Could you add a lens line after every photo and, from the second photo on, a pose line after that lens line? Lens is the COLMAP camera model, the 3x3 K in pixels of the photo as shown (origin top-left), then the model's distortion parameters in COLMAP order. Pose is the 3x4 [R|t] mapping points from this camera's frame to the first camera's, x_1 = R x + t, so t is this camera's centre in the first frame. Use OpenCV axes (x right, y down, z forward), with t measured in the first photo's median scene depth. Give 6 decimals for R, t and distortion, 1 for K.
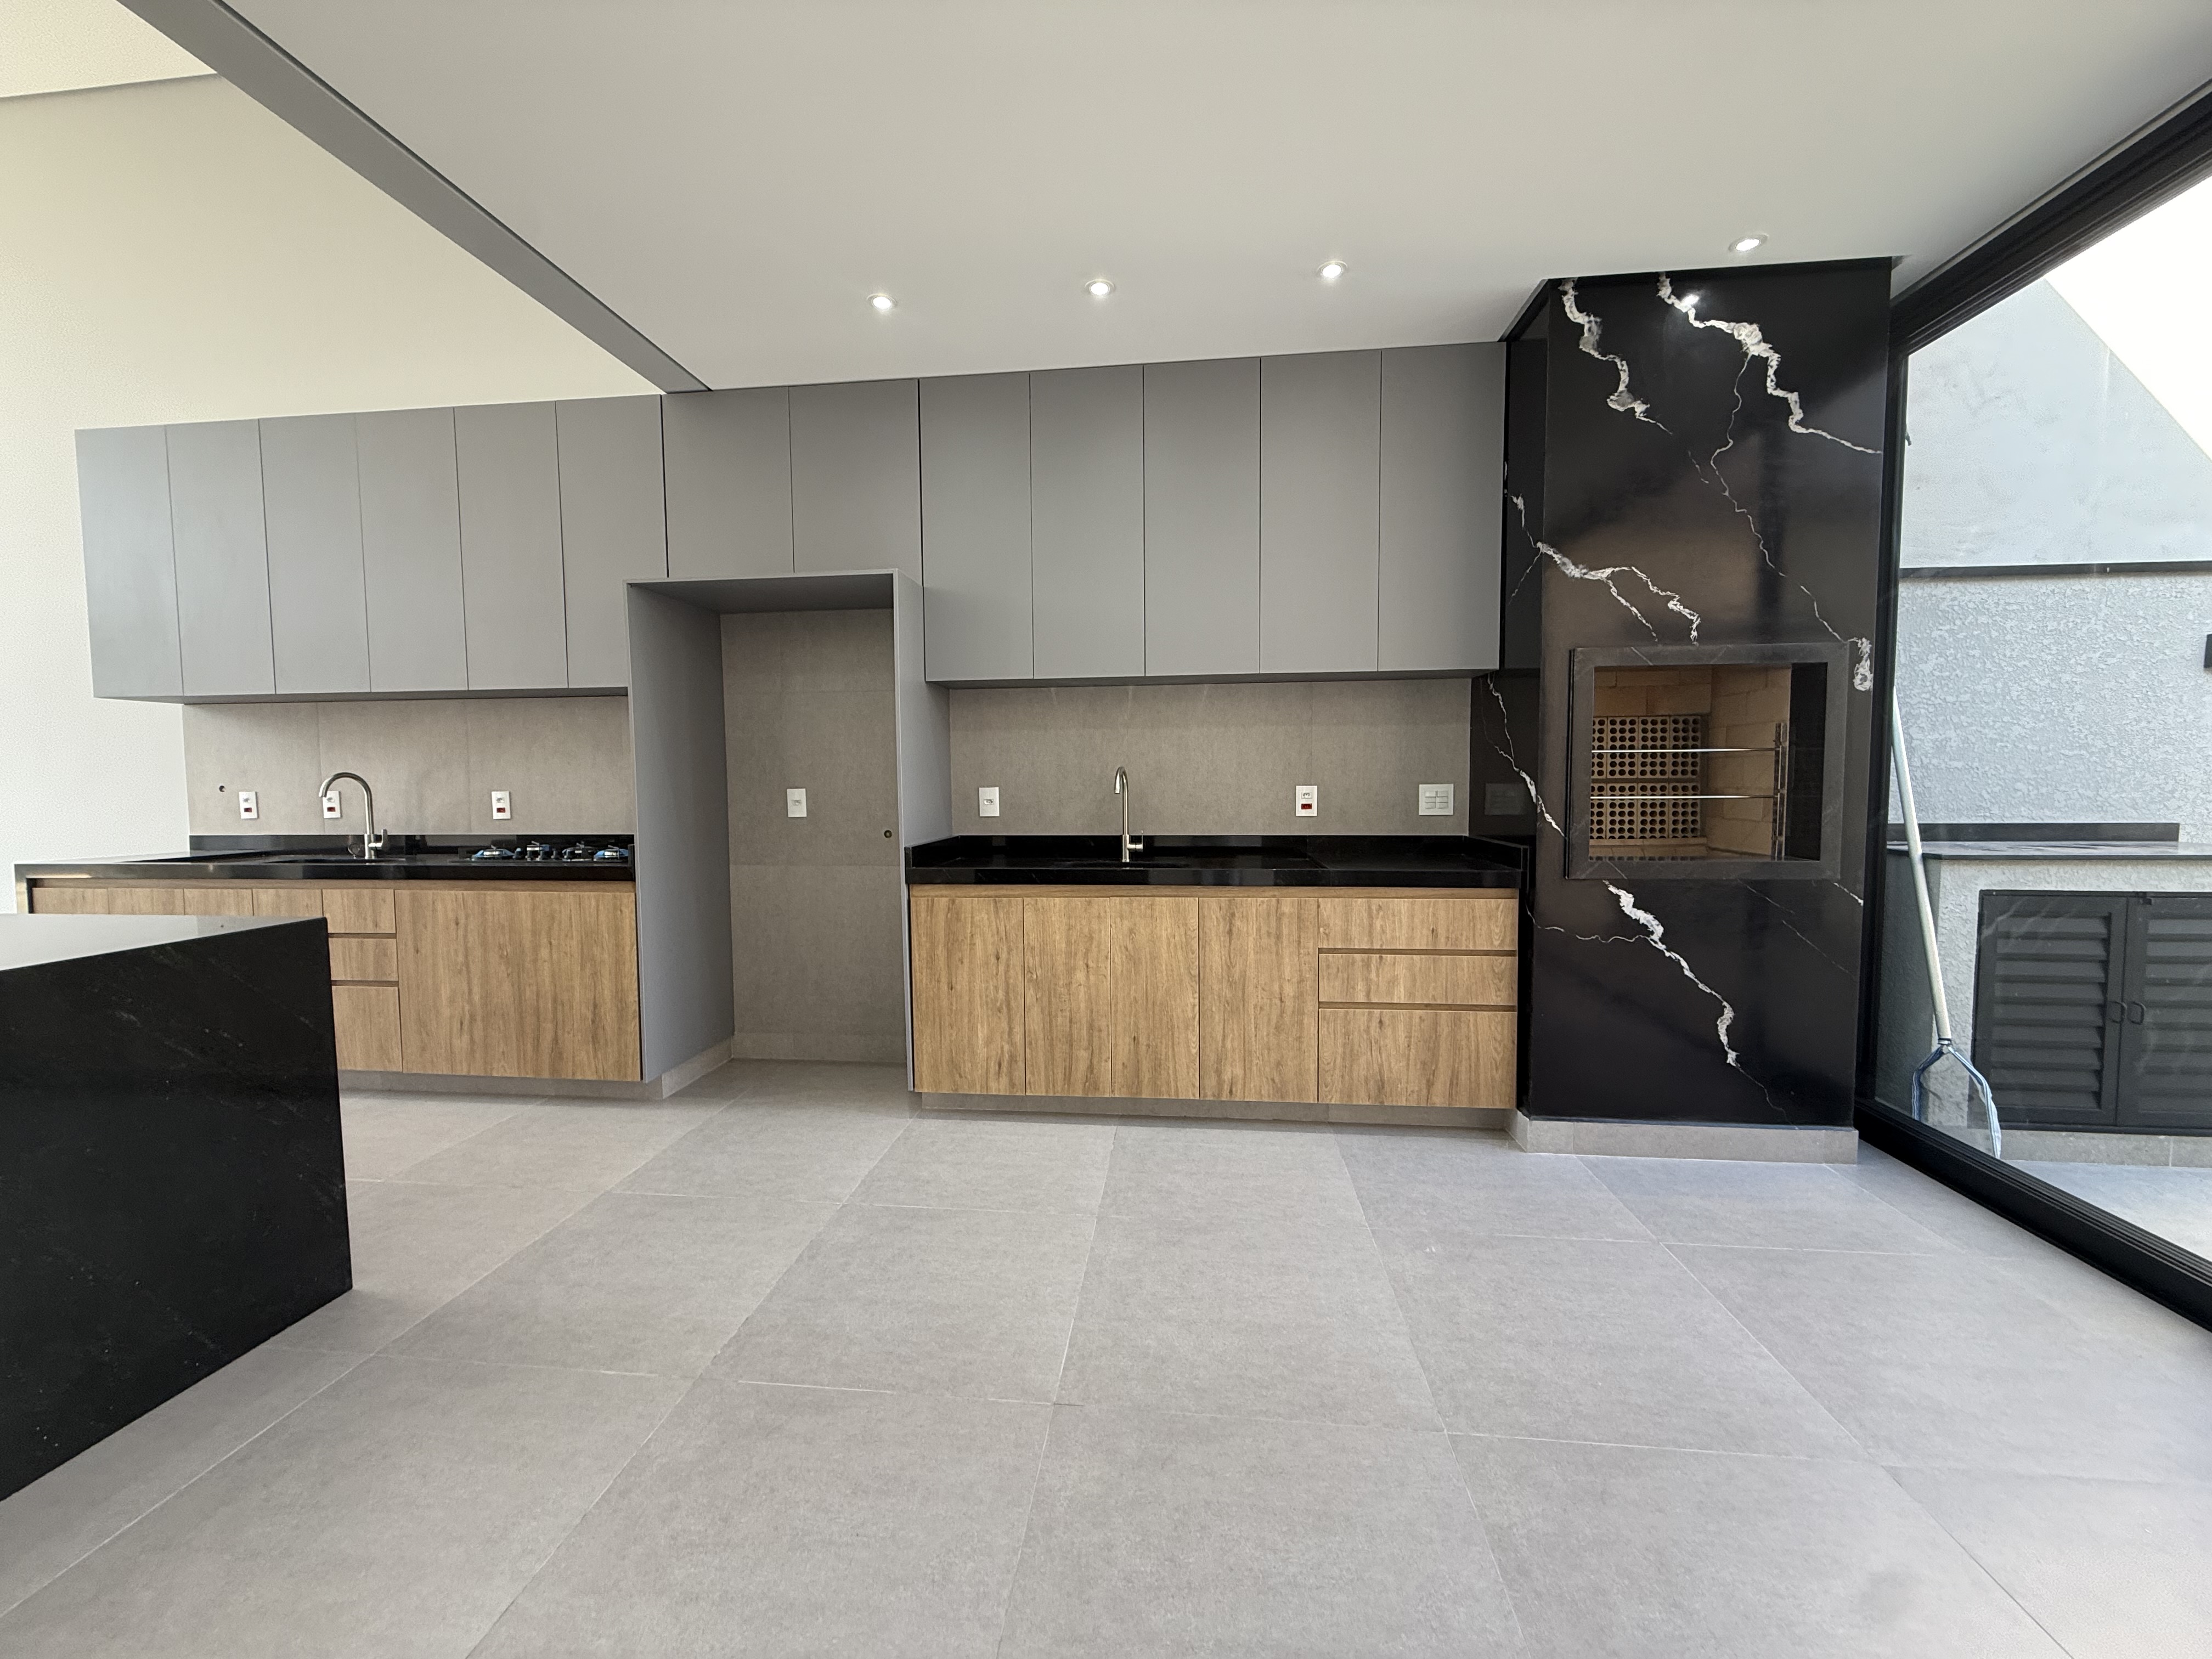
lens RADIAL K [[874.1, 0, 1105.0], [0, 874.1, 827.6], [0, 0, 1]] dist [0.000206, 0.000166]
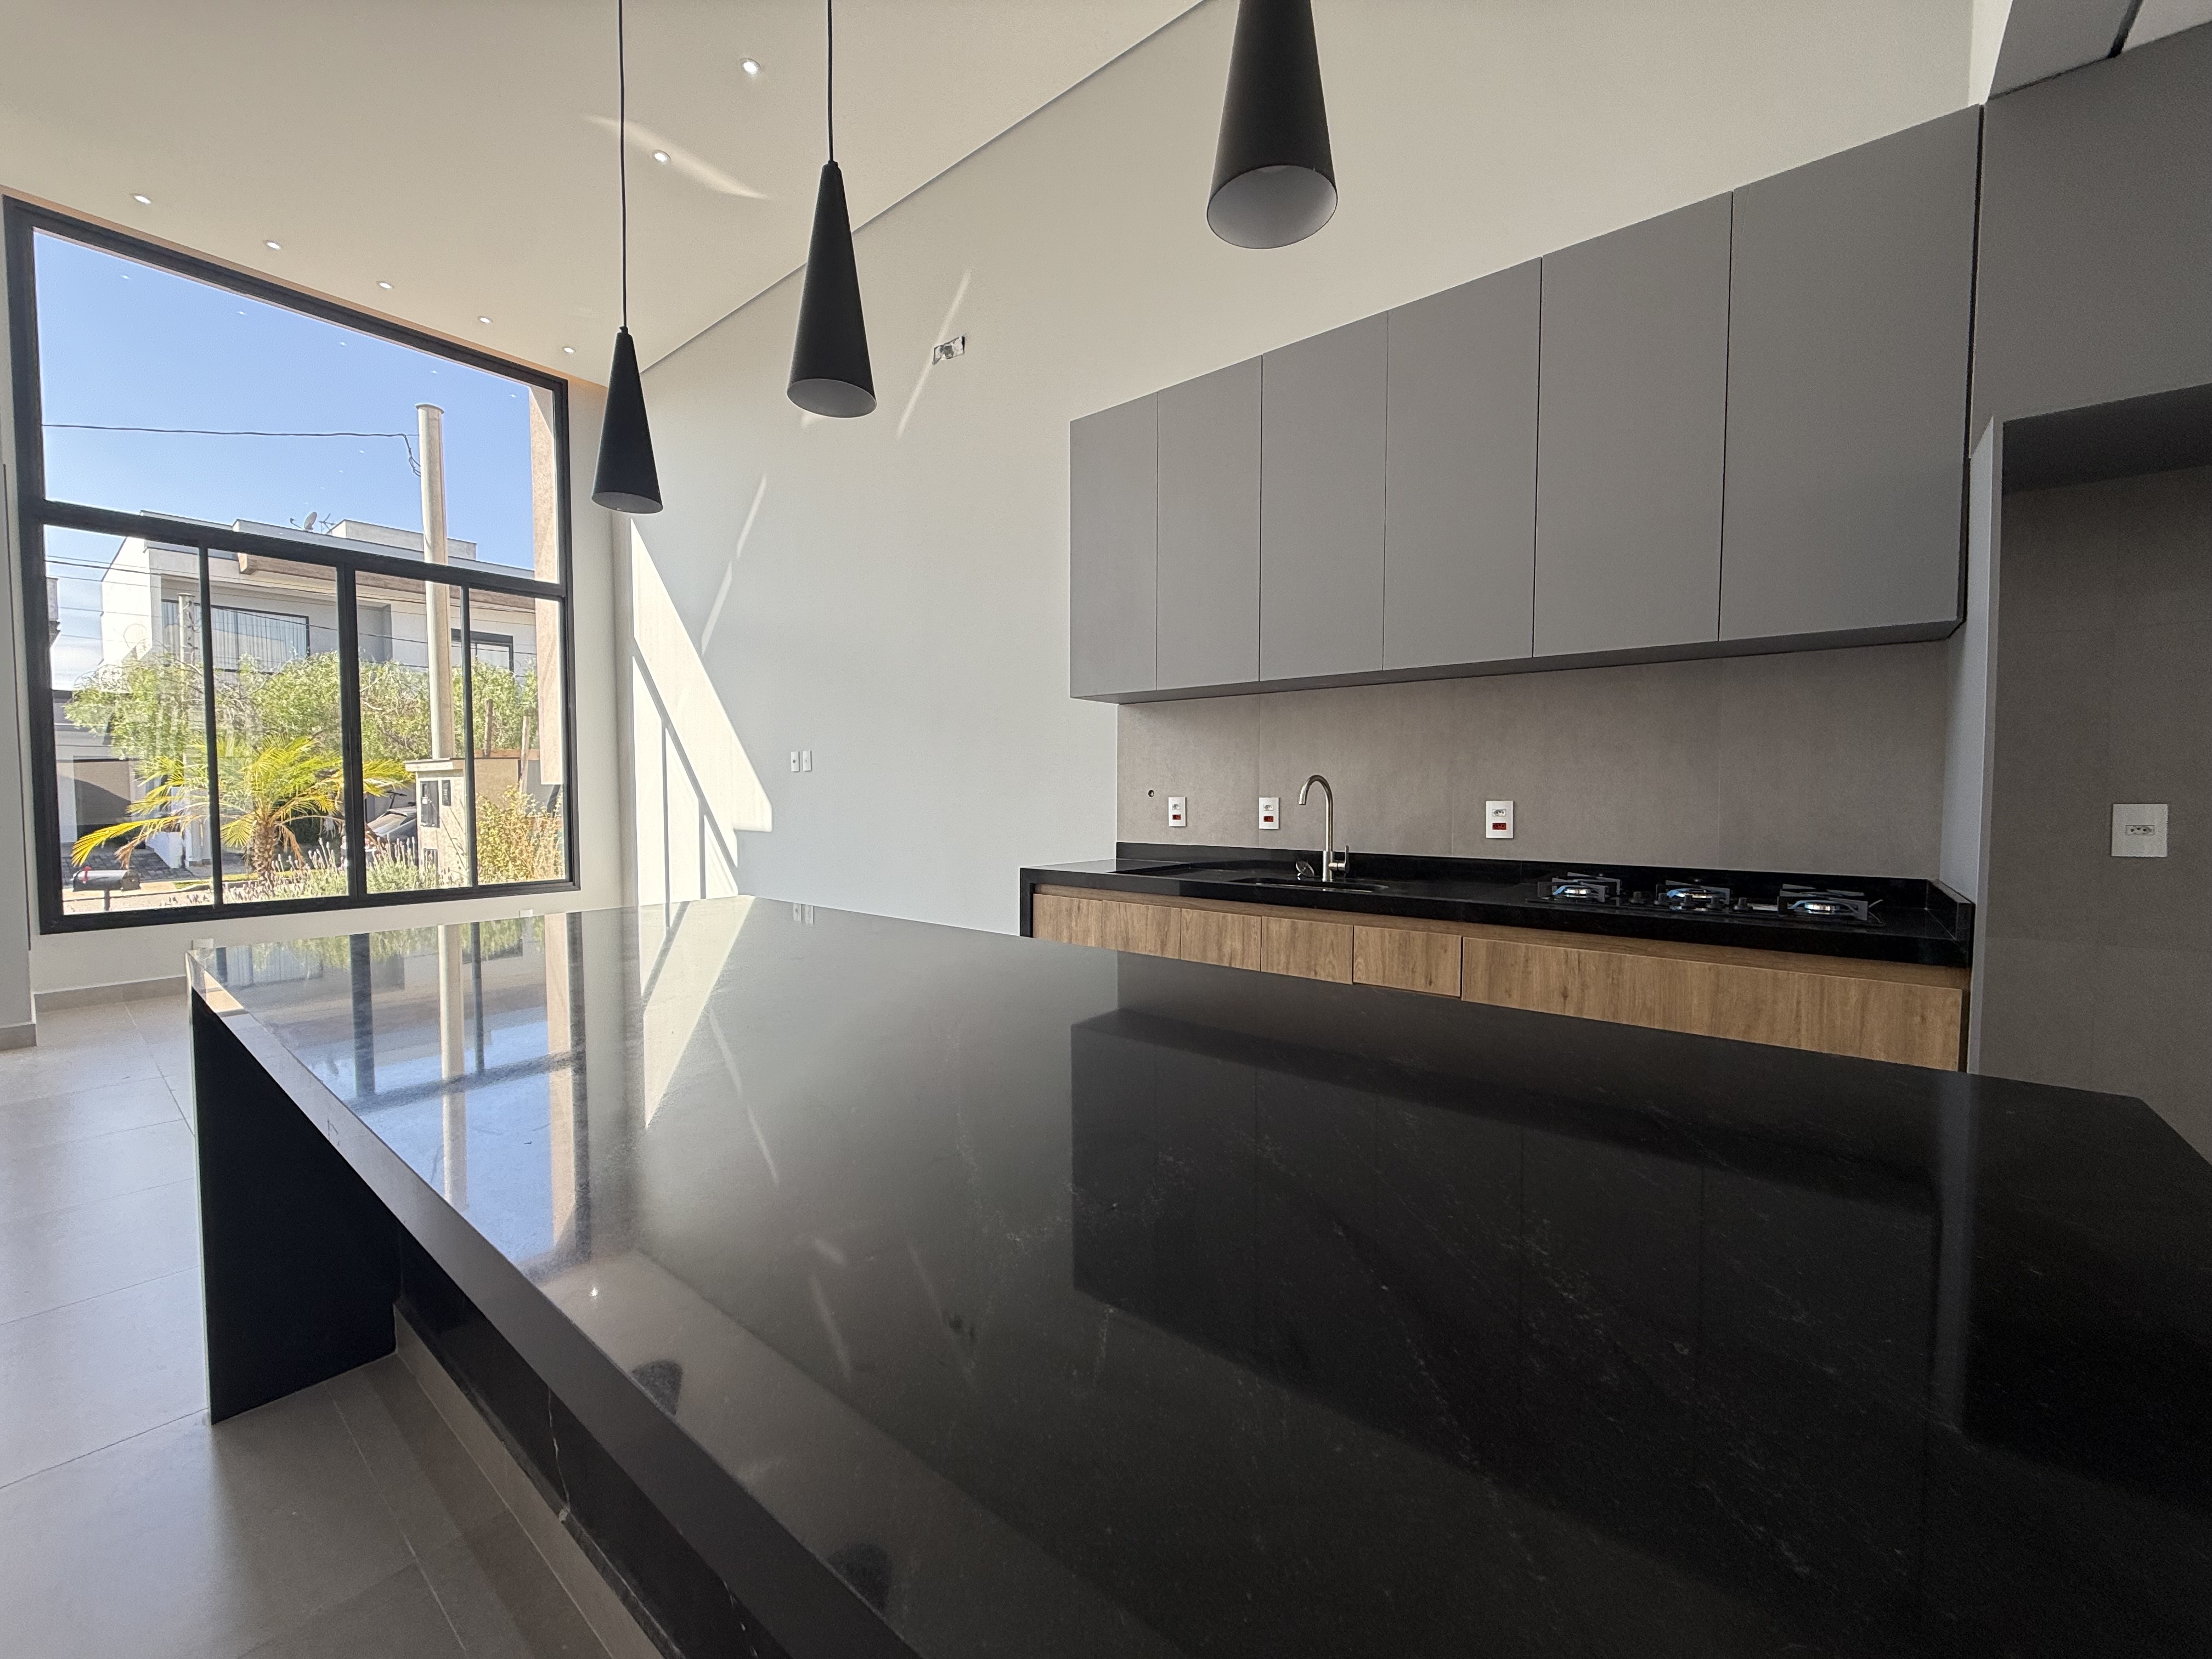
lens RADIAL K [[880.7, 0, 1102.3], [0, 880.7, 828.1], [0, 0, 1]] dist [0.001573, 0.000130]
pose [[0.845128, 0.031342, -0.533645, -0.603395], [-0.038724, 0.999246, -0.002639, -0.003688], [0.533160, 0.022895, 0.845704, 0.203487]]
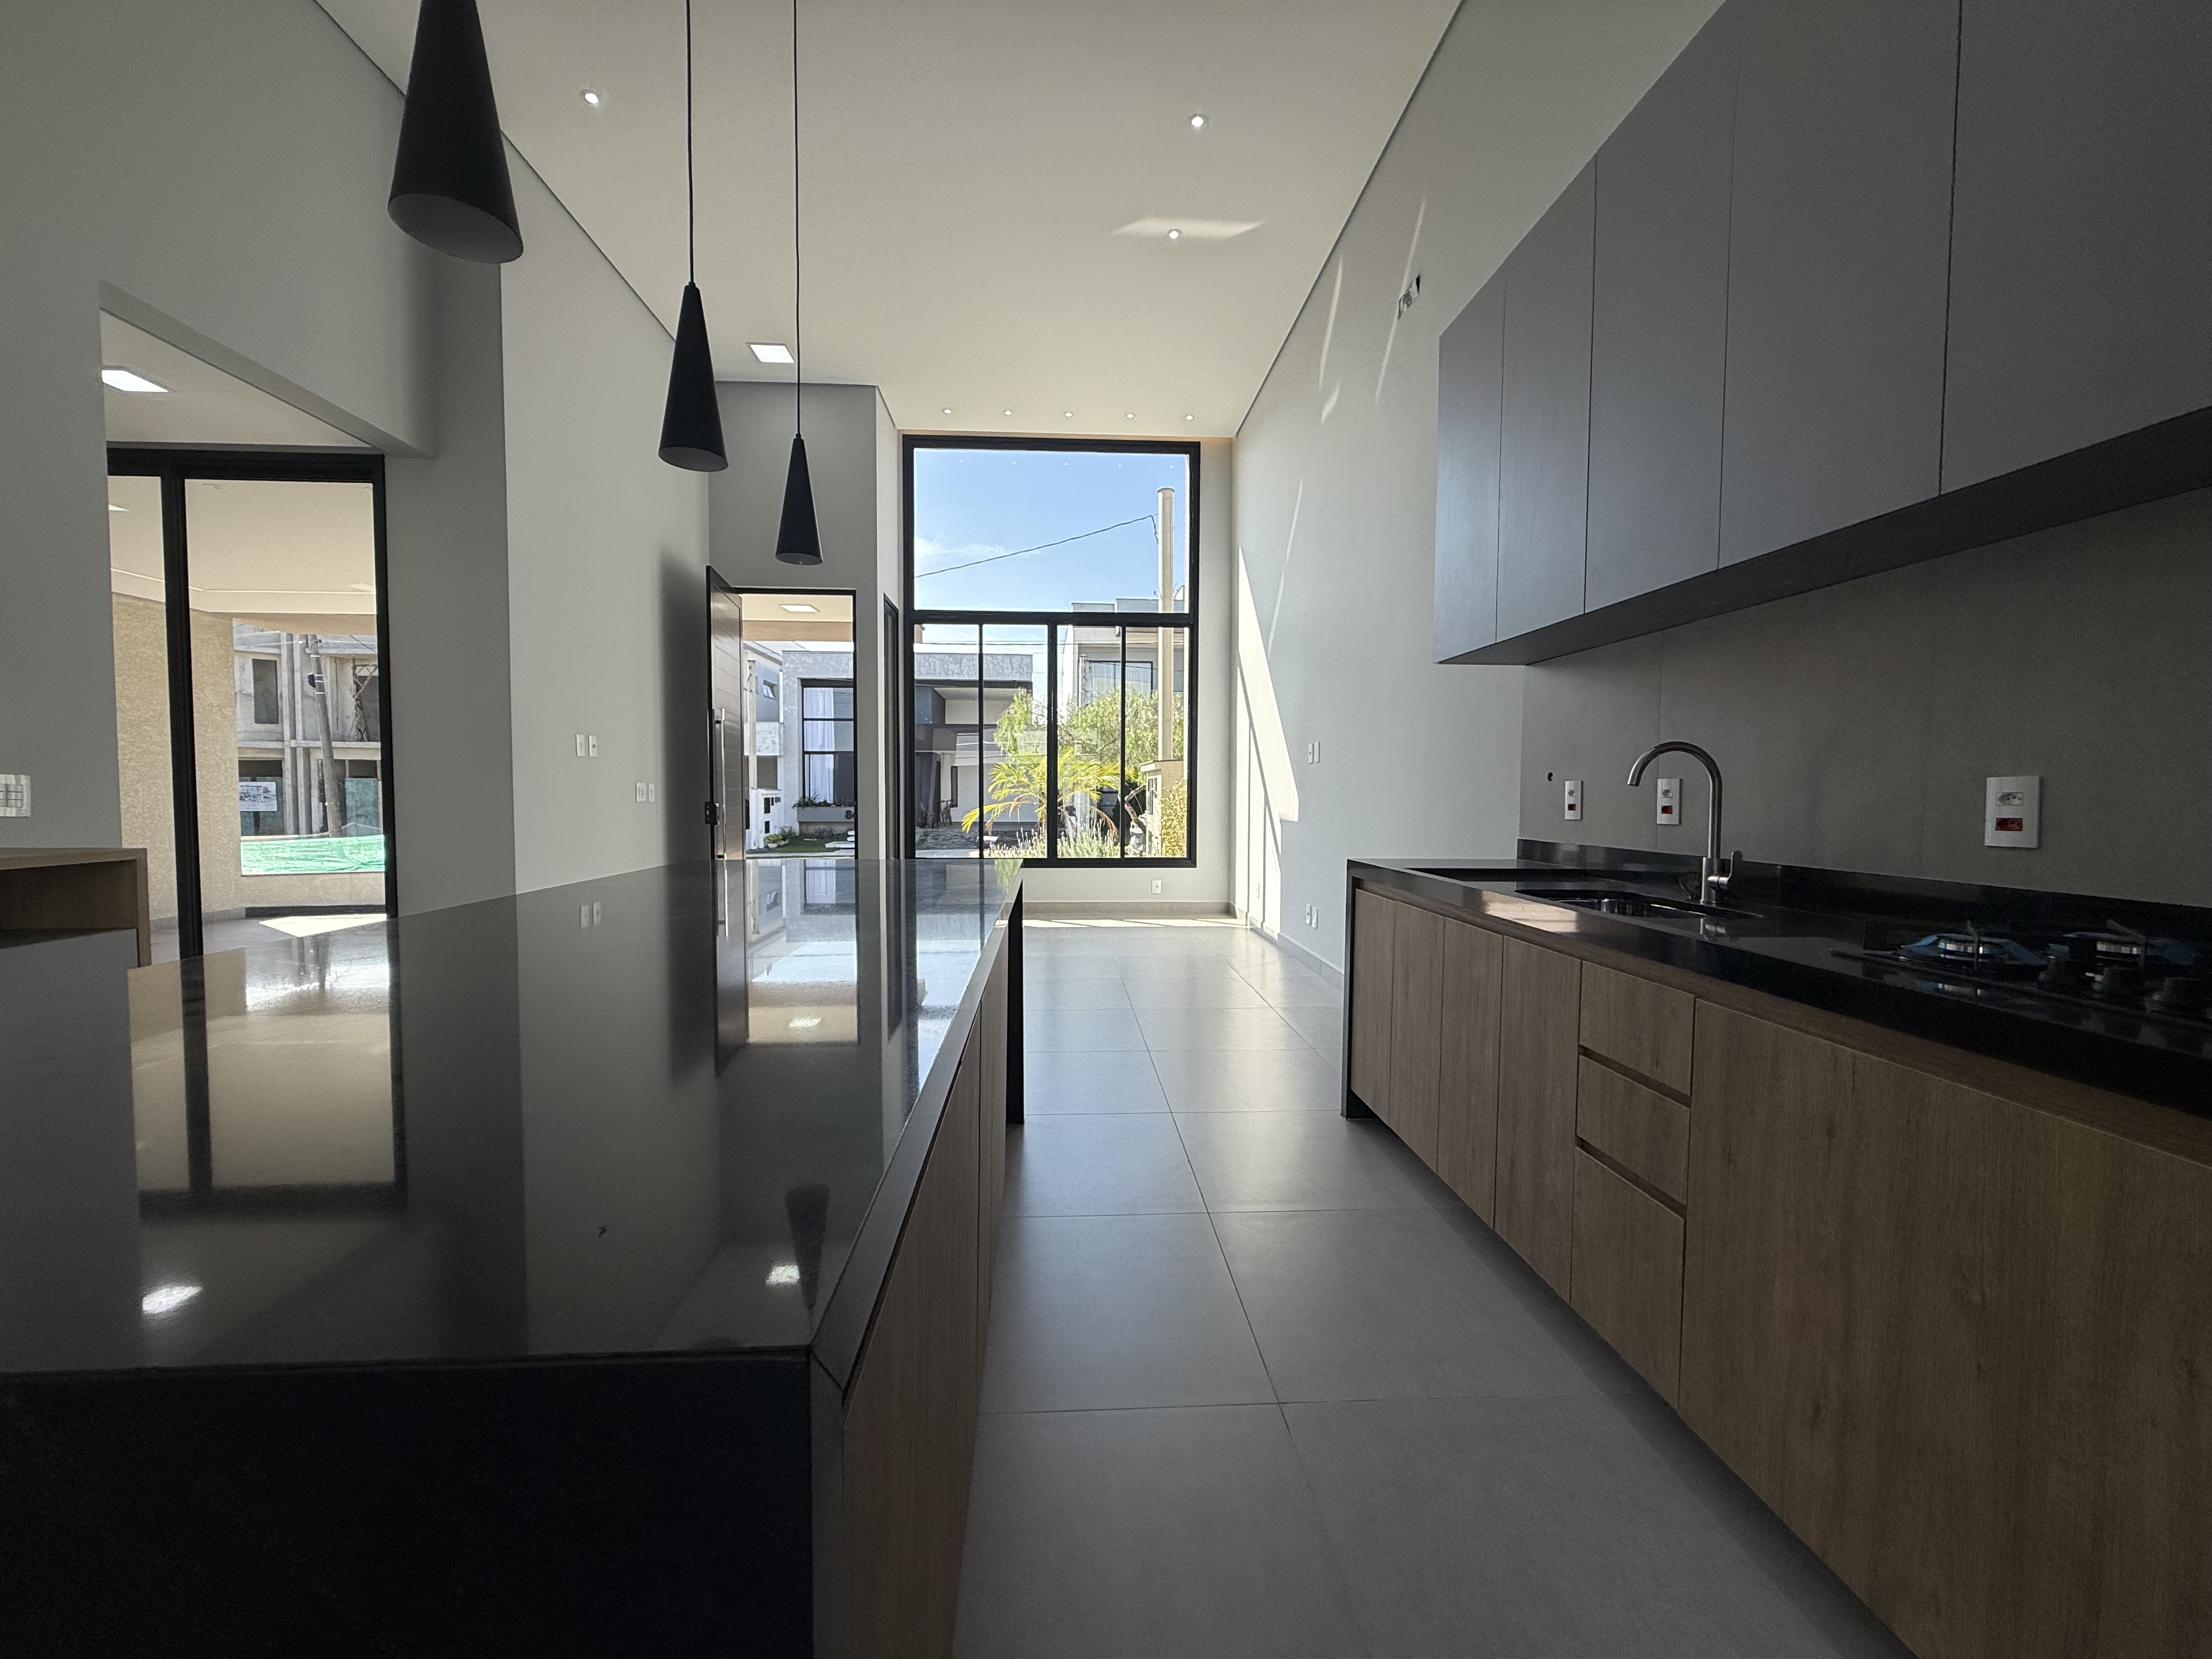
lens RADIAL K [[880.7, 0, 1102.3], [0, 880.7, 828.1], [0, 0, 1]] dist [0.001573, 0.000130]
pose [[0.167072, 0.051003, -0.984625, -0.391206], [-0.066862, 0.996948, 0.040296, -0.007629], [0.983675, 0.059101, 0.169973, 0.564634]]
